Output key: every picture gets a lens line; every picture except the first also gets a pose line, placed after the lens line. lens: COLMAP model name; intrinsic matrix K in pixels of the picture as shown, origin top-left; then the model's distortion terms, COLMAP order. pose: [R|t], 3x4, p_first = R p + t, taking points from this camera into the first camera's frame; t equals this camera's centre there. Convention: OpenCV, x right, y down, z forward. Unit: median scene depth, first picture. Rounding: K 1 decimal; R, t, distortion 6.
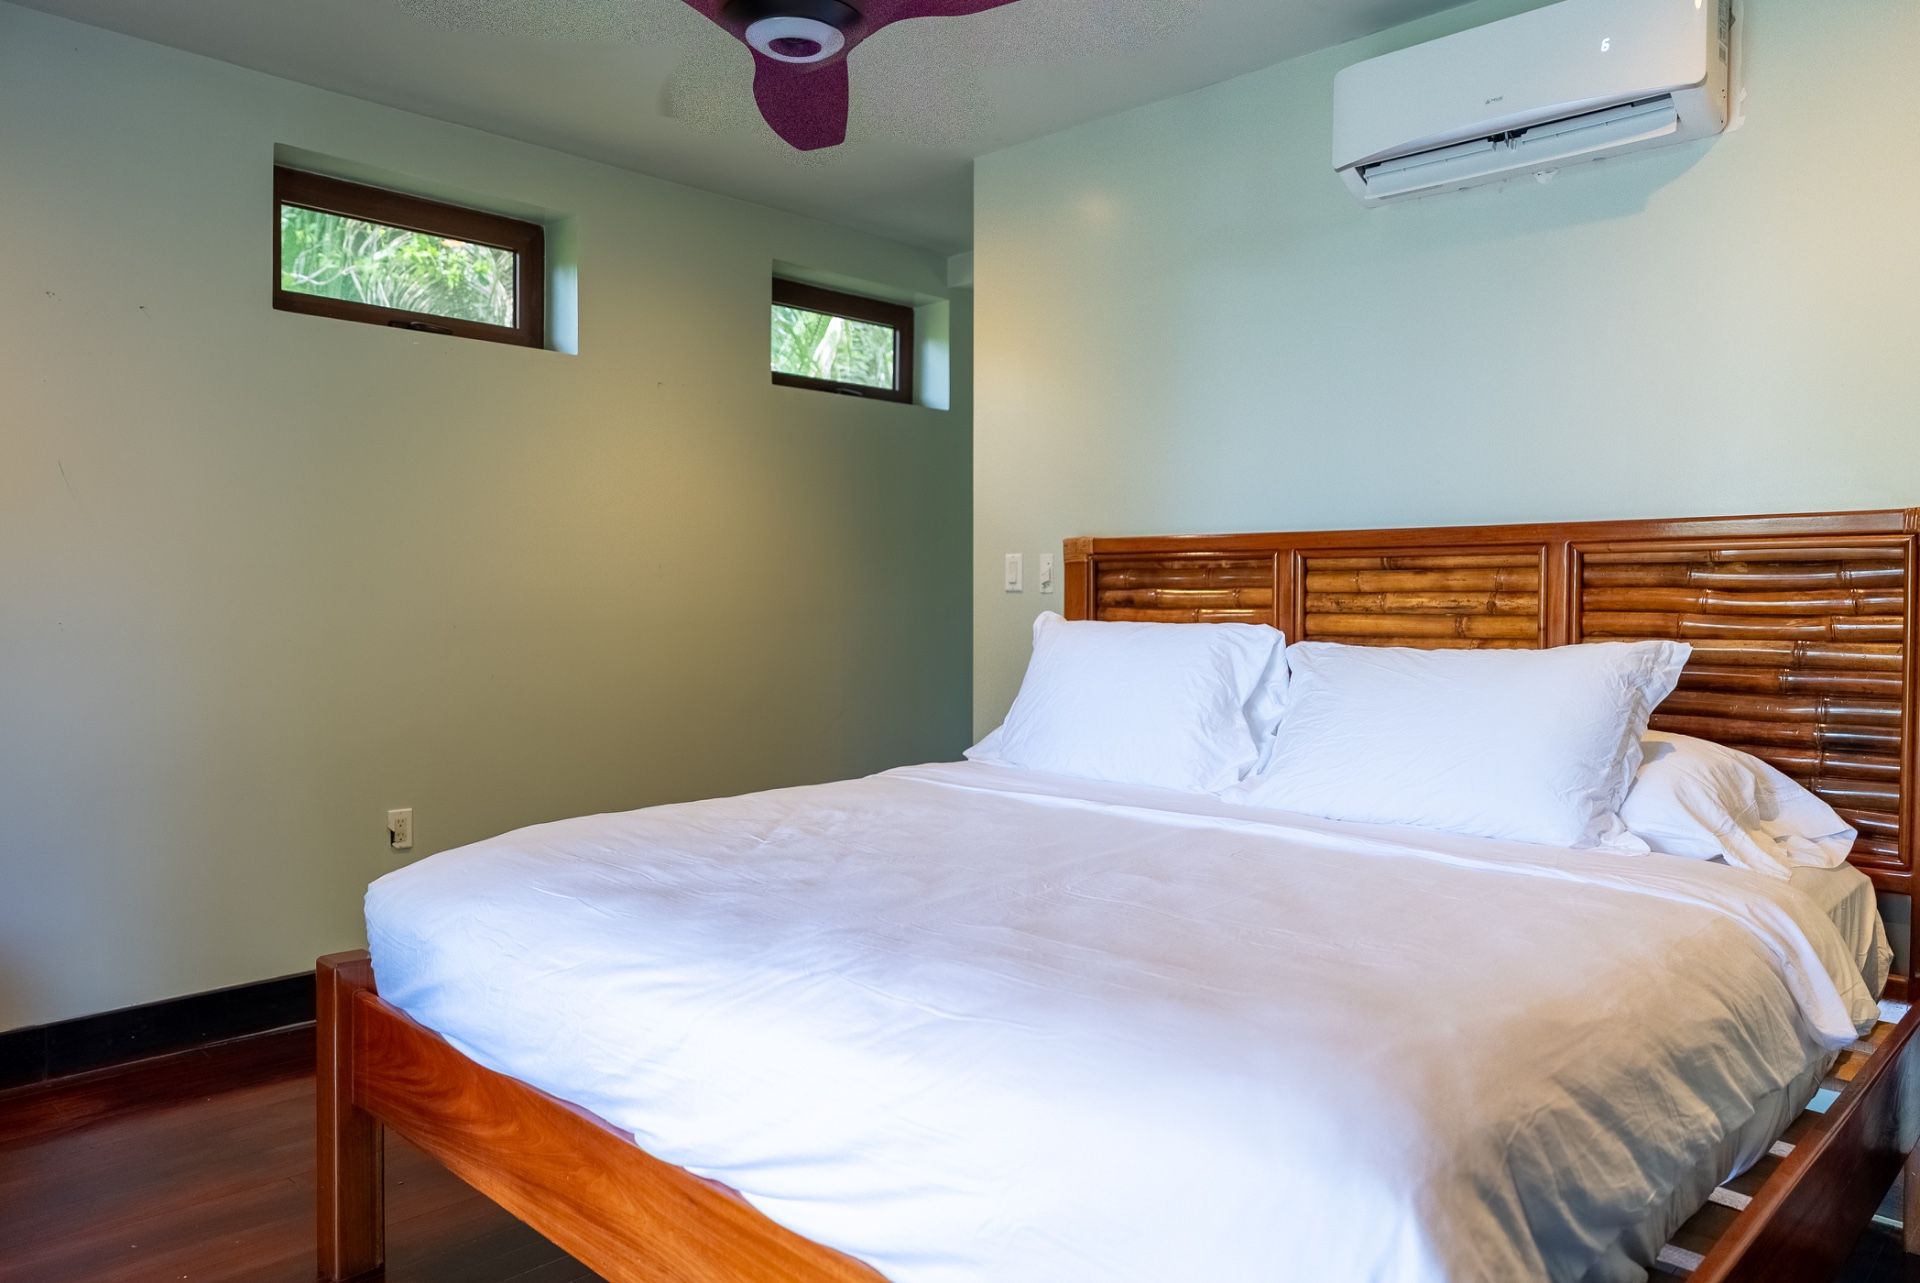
lens RADIAL K [[1286.5, 0, 960.5], [0, 1286.5, 637.4], [0, 0, 1]] dist [0.004527, 0.000181]
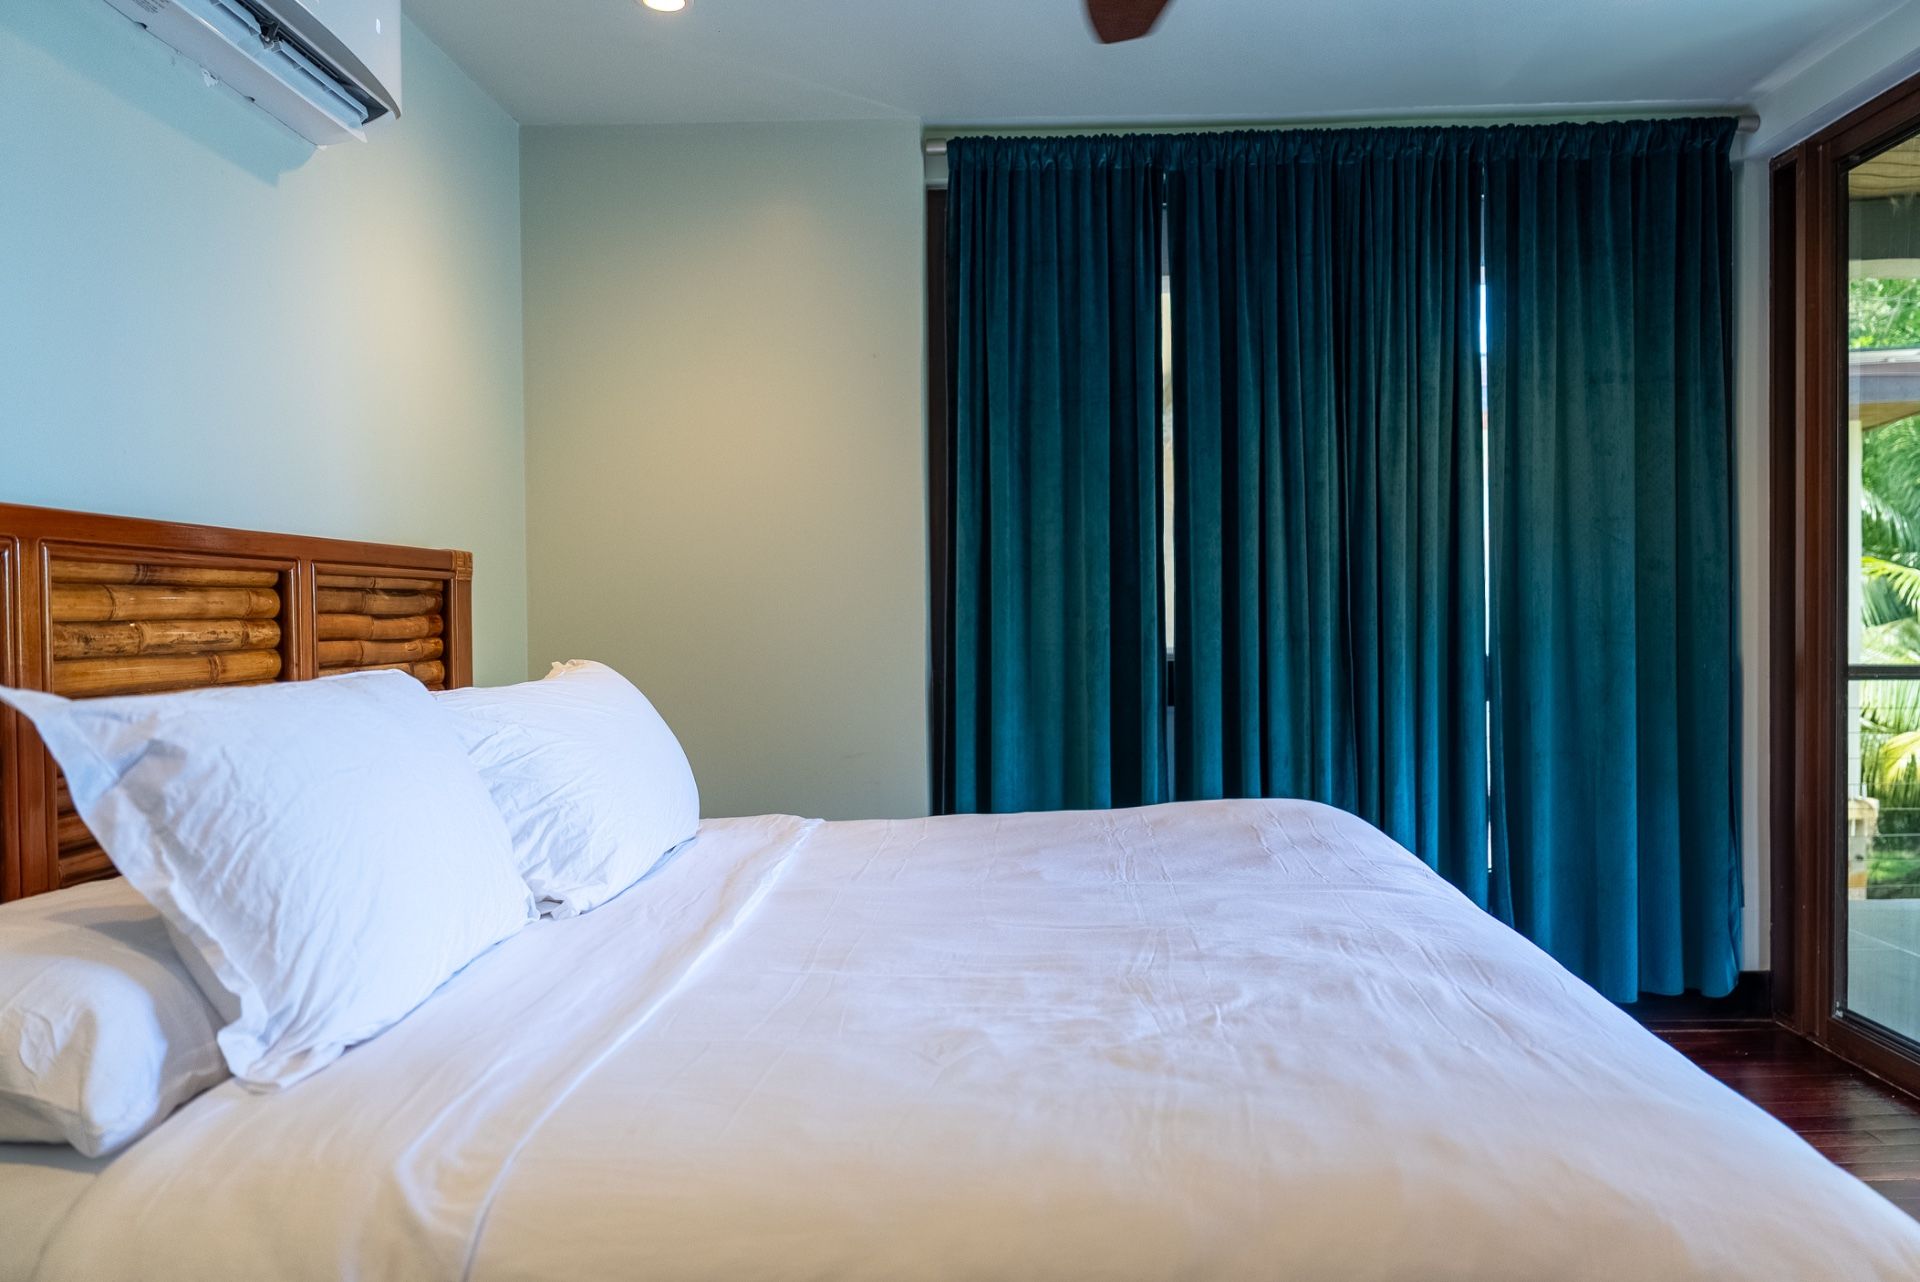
lens RADIAL K [[1286.5, 0, 959.6], [0, 1286.5, 632.2], [0, 0, 1]] dist [0.004527, 0.000181]
pose [[-0.671631, -0.022729, 0.740537, -0.411802], [0.011846, 0.999072, 0.041408, -0.052314], [-0.740791, 0.036583, -0.670739, 1.160427]]
